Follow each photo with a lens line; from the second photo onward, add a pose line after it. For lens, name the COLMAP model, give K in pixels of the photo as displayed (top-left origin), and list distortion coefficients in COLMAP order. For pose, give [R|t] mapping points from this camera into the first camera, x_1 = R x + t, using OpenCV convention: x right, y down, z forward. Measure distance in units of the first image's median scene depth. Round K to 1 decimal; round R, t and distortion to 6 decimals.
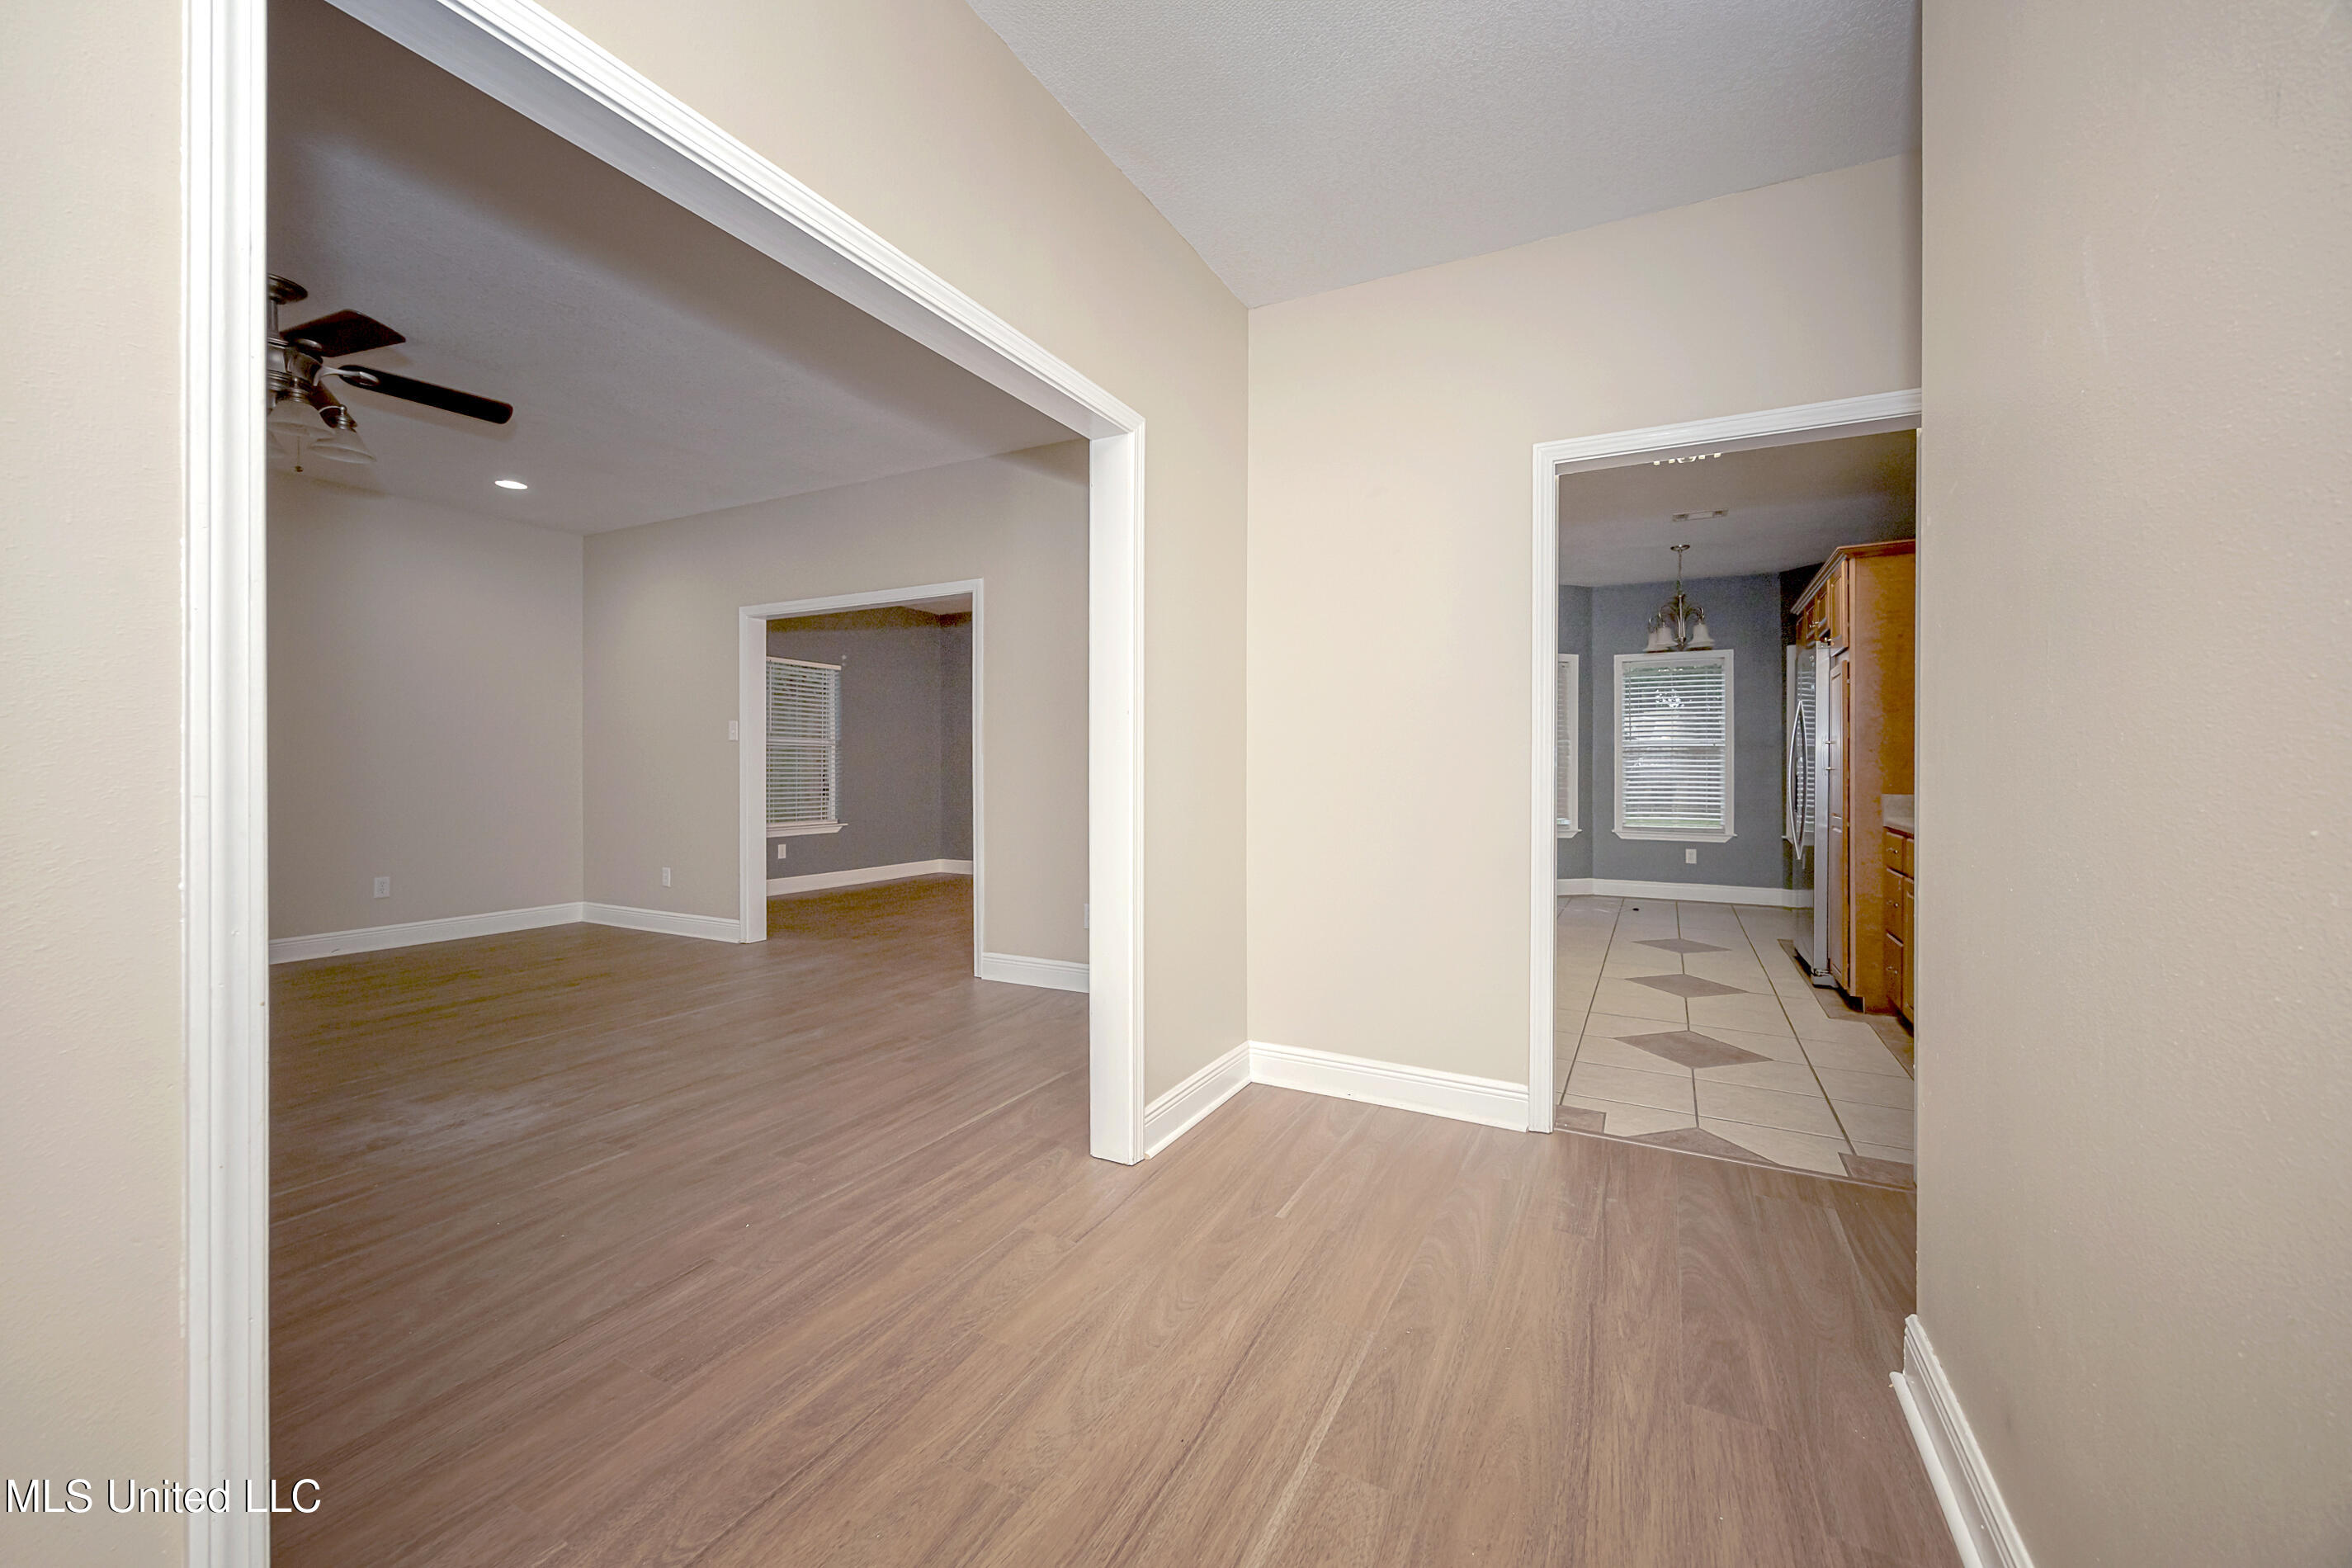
lens RADIAL K [[937.8, 0, 1174.1], [0, 937.8, 770.4], [0, 0, 1]] dist [0.001766, 0.000250]
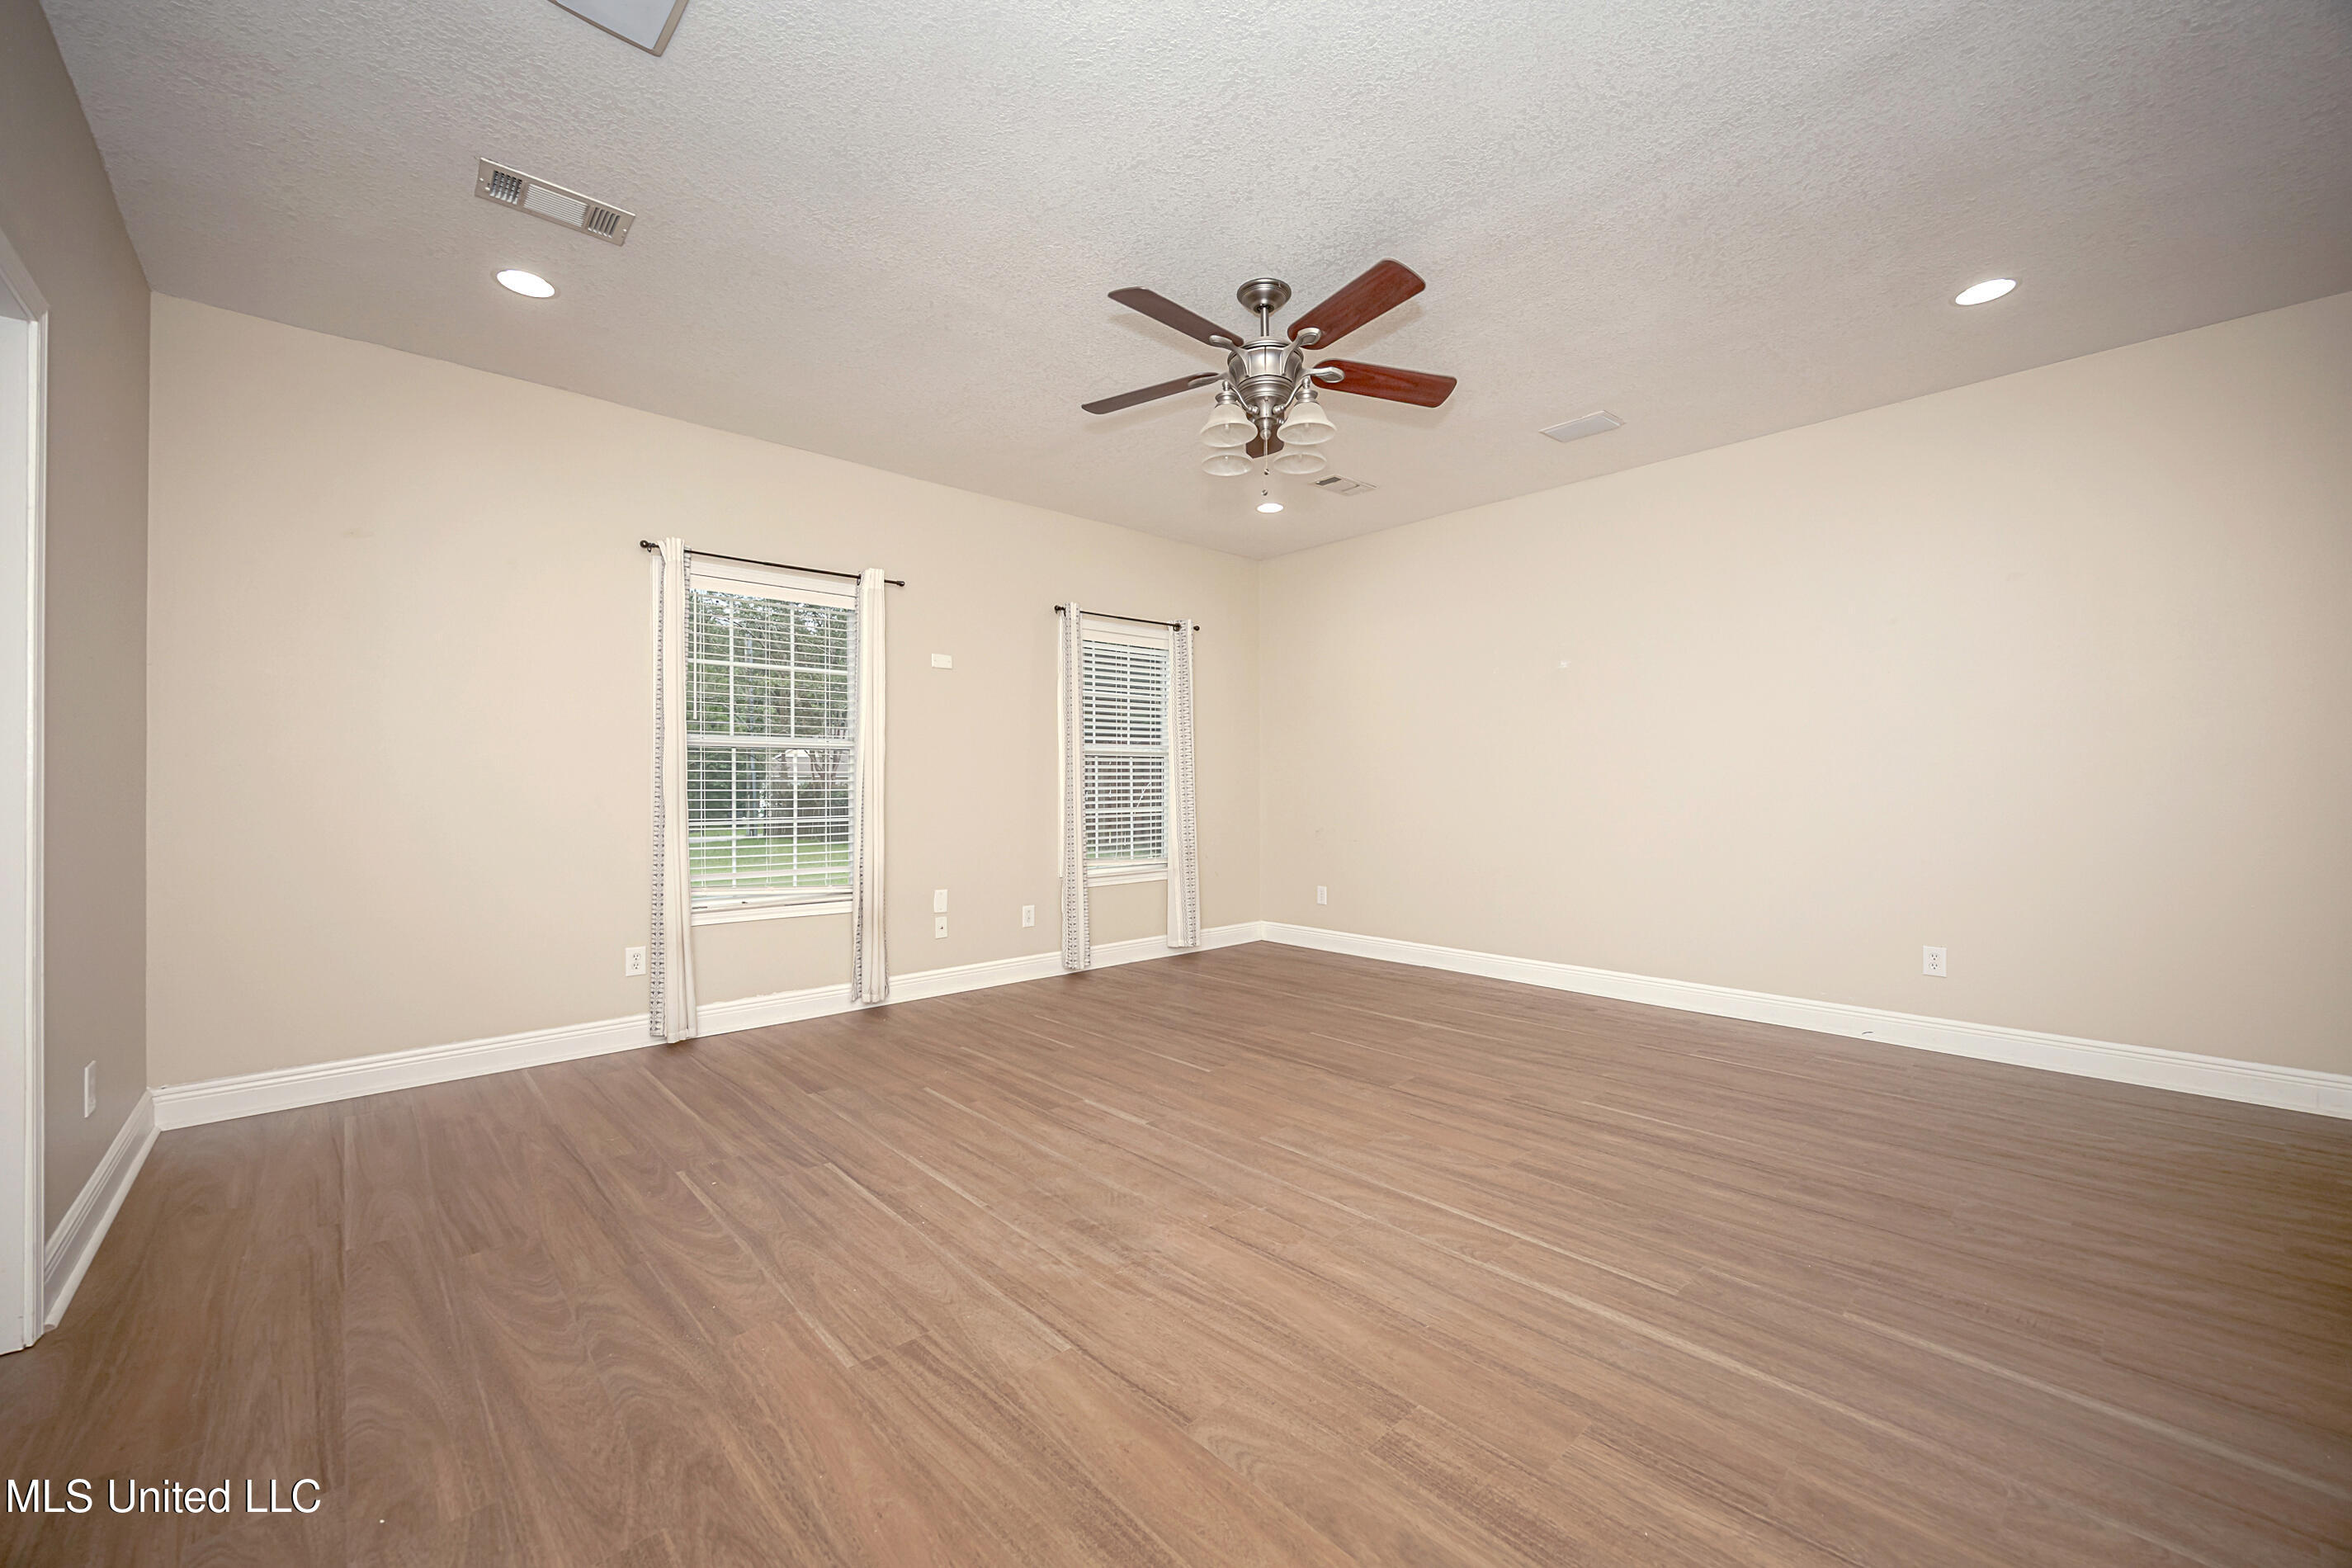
lens RADIAL K [[937.8, 0, 1182.3], [0, 937.8, 774.3], [0, 0, 1]] dist [0.001766, 0.000250]
pose [[-0.310597, 0.008069, -0.950508, -0.016474], [-0.009640, 0.999886, 0.011639, -0.028326], [0.950493, 0.012778, -0.310483, 1.372242]]
